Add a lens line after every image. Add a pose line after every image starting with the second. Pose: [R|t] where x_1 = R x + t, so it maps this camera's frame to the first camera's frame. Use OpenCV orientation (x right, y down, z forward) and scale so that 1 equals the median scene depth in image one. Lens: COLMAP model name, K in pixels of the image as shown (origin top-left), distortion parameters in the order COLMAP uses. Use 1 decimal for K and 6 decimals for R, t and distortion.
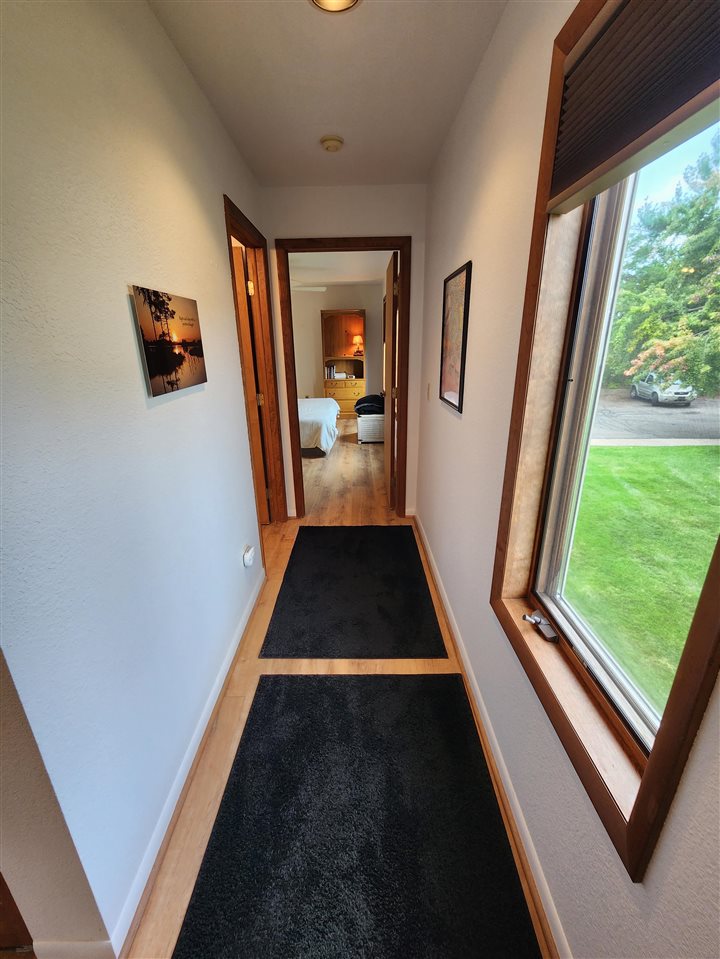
lens RADIAL K [[396.0, 0, 355.2], [0, 396.0, 476.1], [0, 0, 1]] dist [-0.001174, -0.000091]
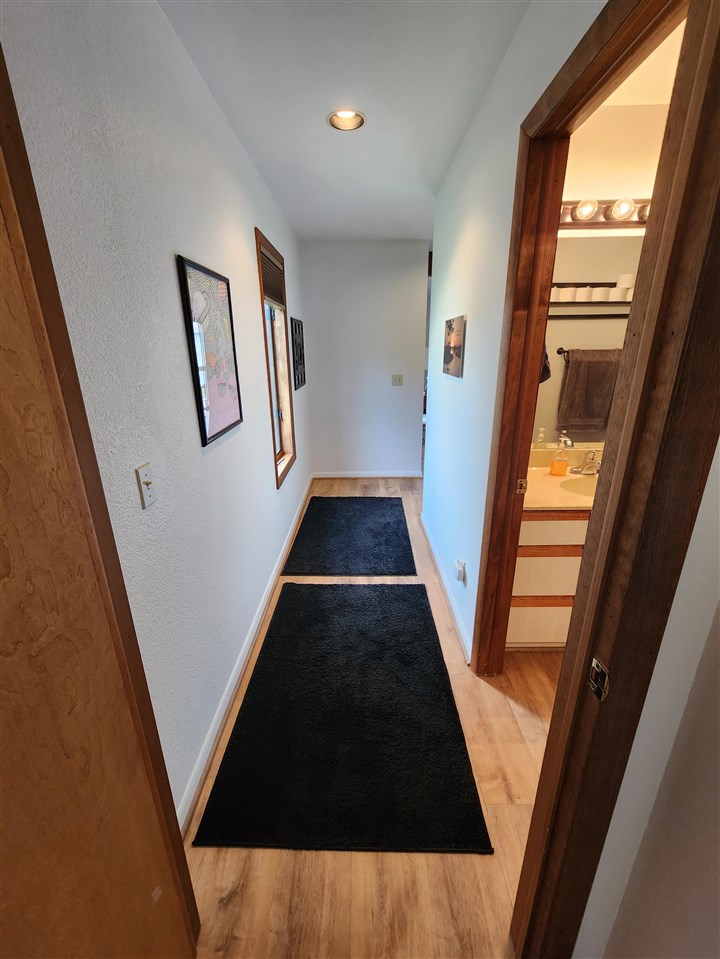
lens RADIAL K [[396.0, 0, 355.2], [0, 396.0, 476.1], [0, 0, 1]] dist [-0.001174, -0.000091]
pose [[-0.999394, 0.026188, 0.022943, -0.052456], [0.034727, 0.796898, 0.603116, -0.662374], [-0.002489, 0.603547, -0.797324, 1.906911]]
